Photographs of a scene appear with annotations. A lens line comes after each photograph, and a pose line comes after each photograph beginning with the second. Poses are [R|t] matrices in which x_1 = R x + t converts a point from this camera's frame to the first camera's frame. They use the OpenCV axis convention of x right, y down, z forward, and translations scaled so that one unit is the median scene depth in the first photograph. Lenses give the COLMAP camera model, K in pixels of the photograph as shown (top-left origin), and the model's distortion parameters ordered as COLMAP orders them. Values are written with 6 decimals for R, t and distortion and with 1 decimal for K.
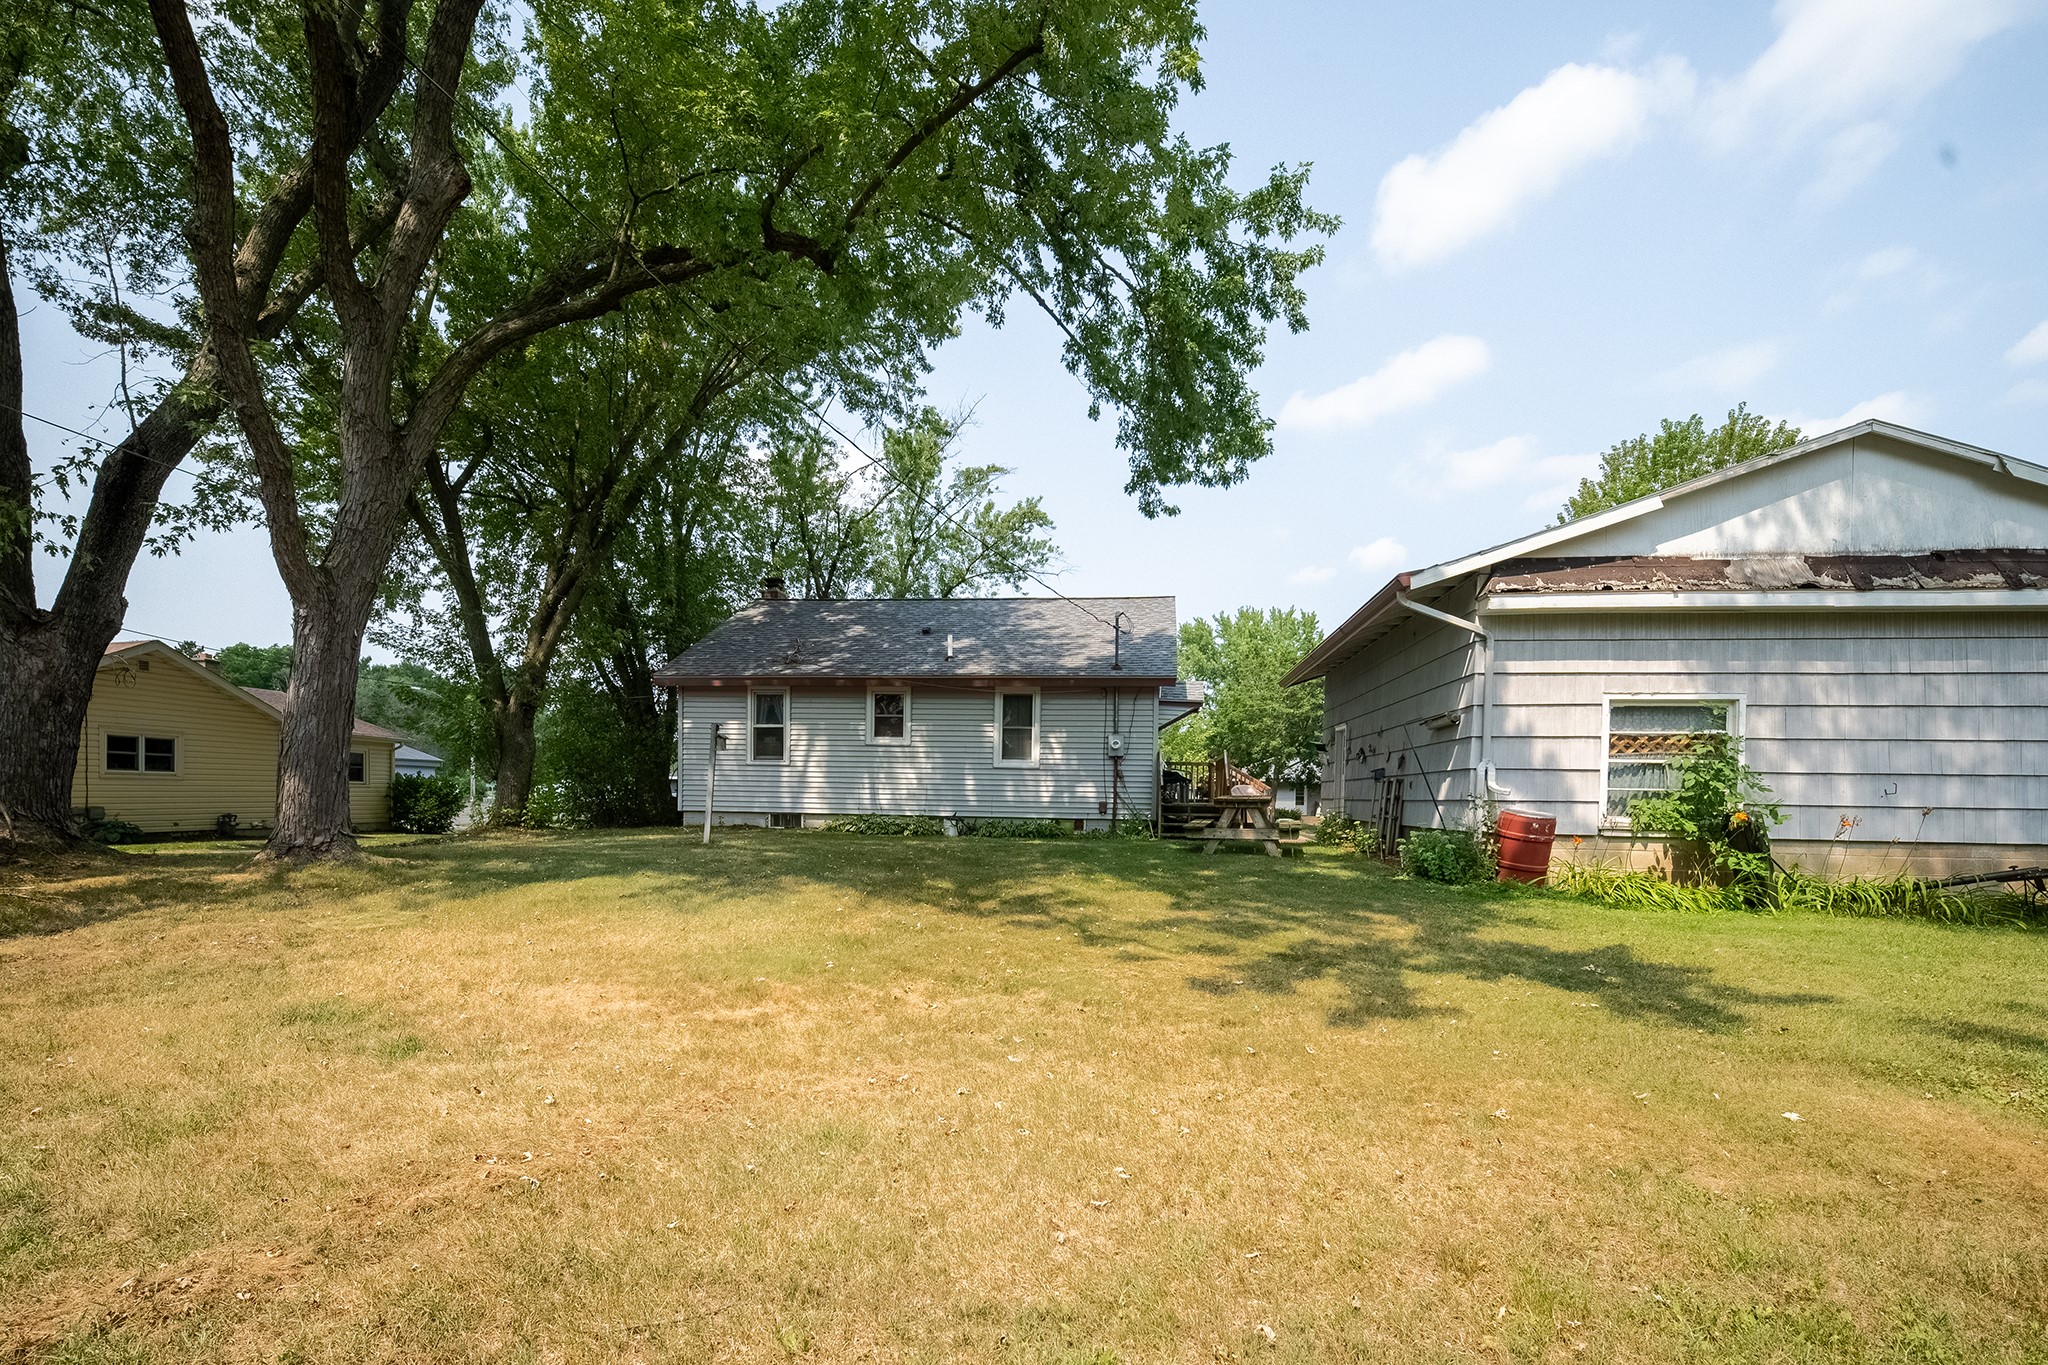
lens RADIAL K [[932.6, 0, 1028.8], [0, 932.6, 787.2], [0, 0, 1]] dist [-0.009378, -0.000834]
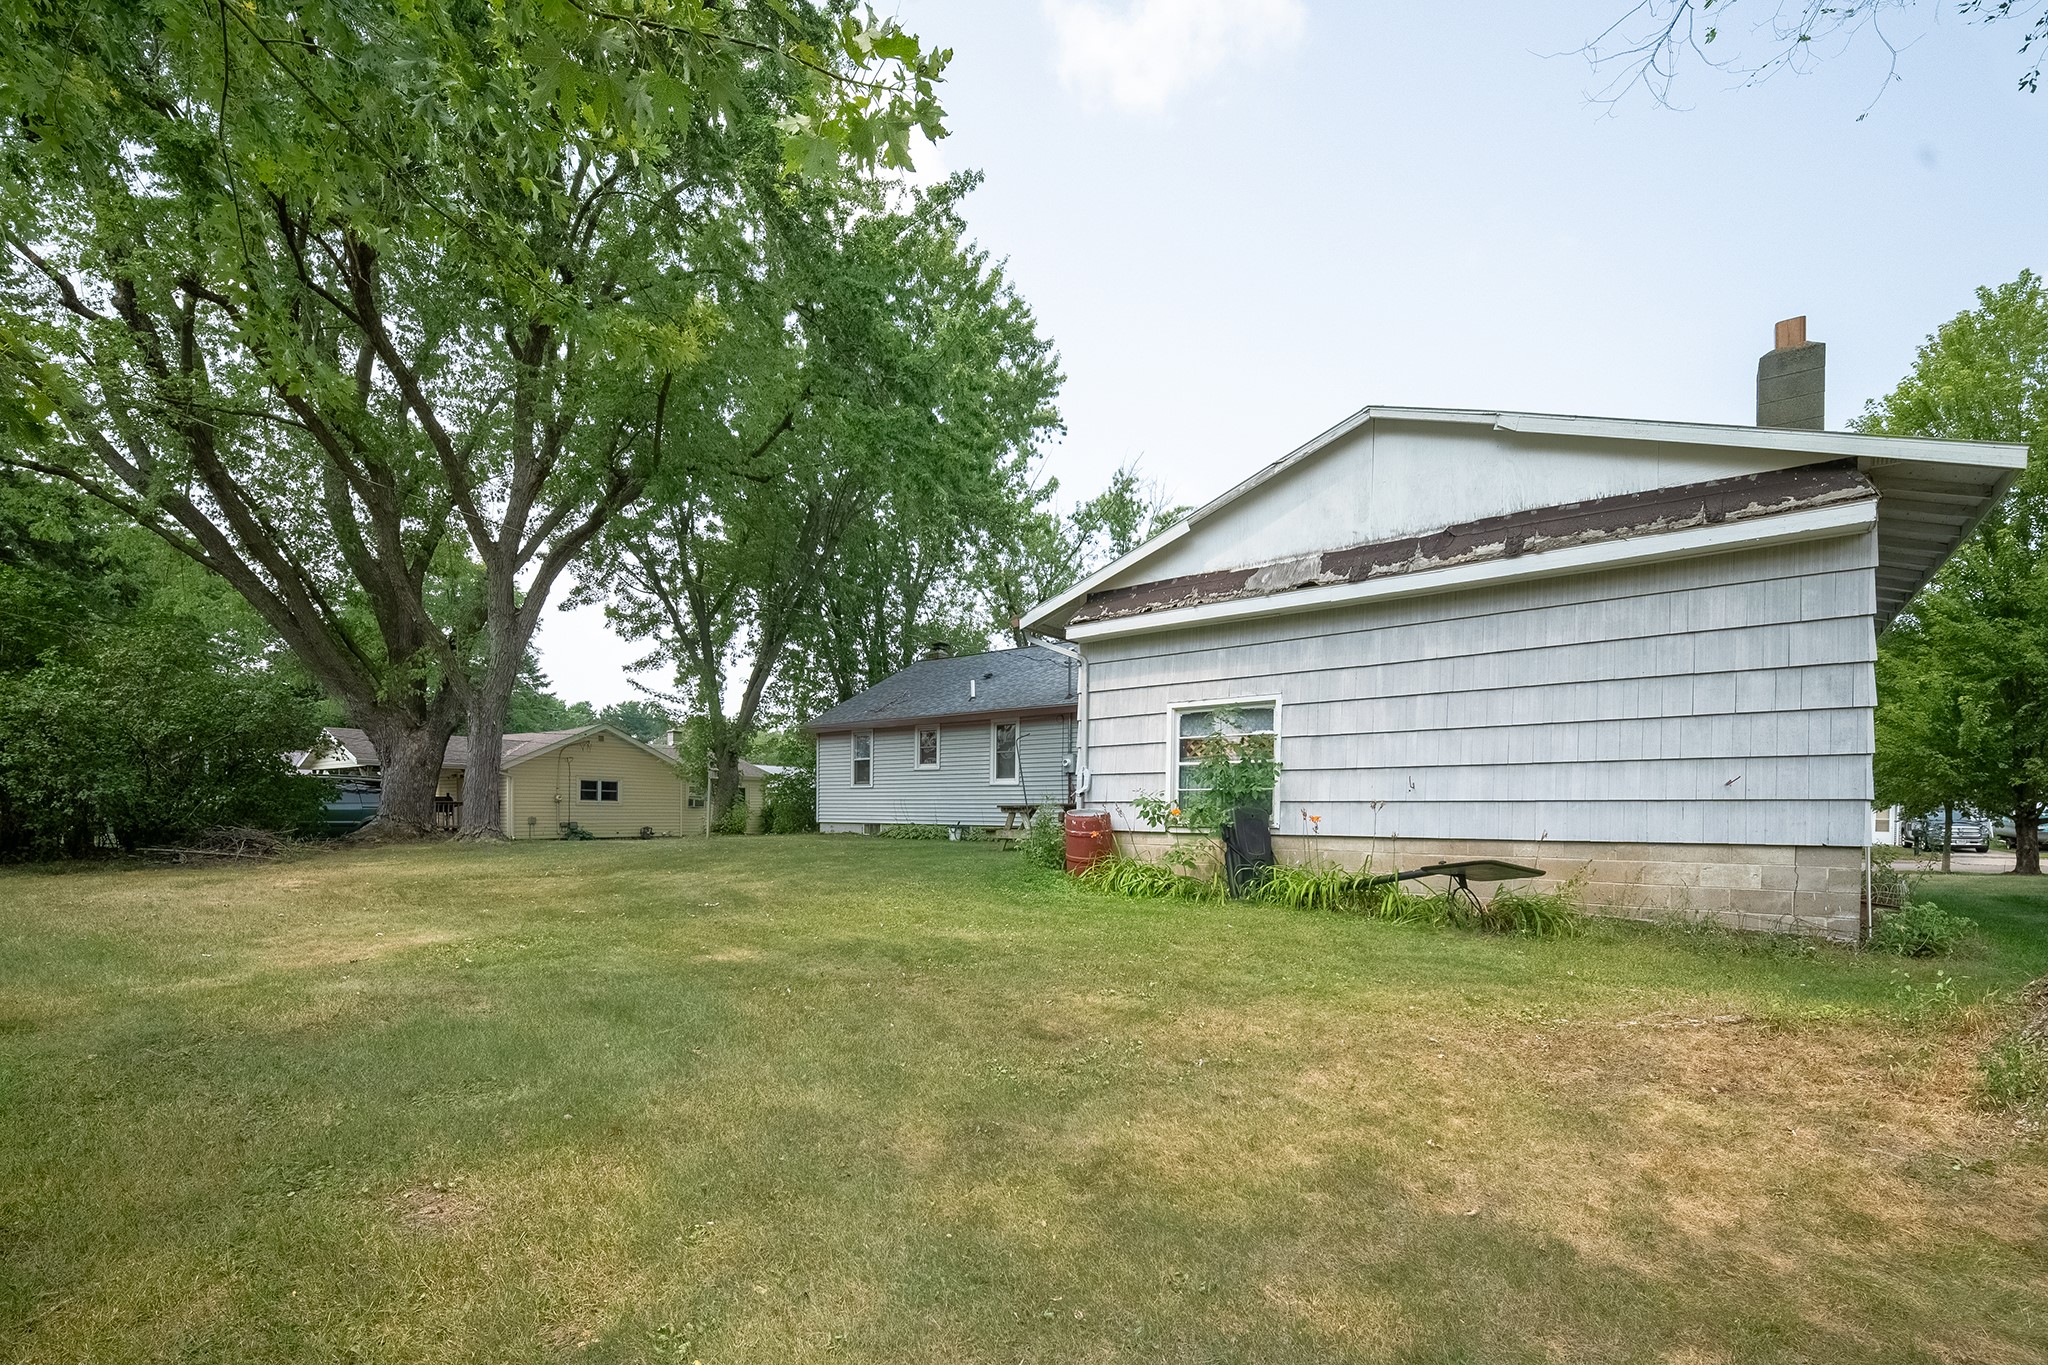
lens RADIAL K [[932.6, 0, 1028.8], [0, 932.6, 787.2], [0, 0, 1]] dist [-0.009378, -0.000834]
pose [[0.844749, -0.025319, -0.534563, 0.654804], [0.010557, 0.999474, -0.030657, 0.018978], [0.535058, 0.020254, 0.844572, -0.011234]]
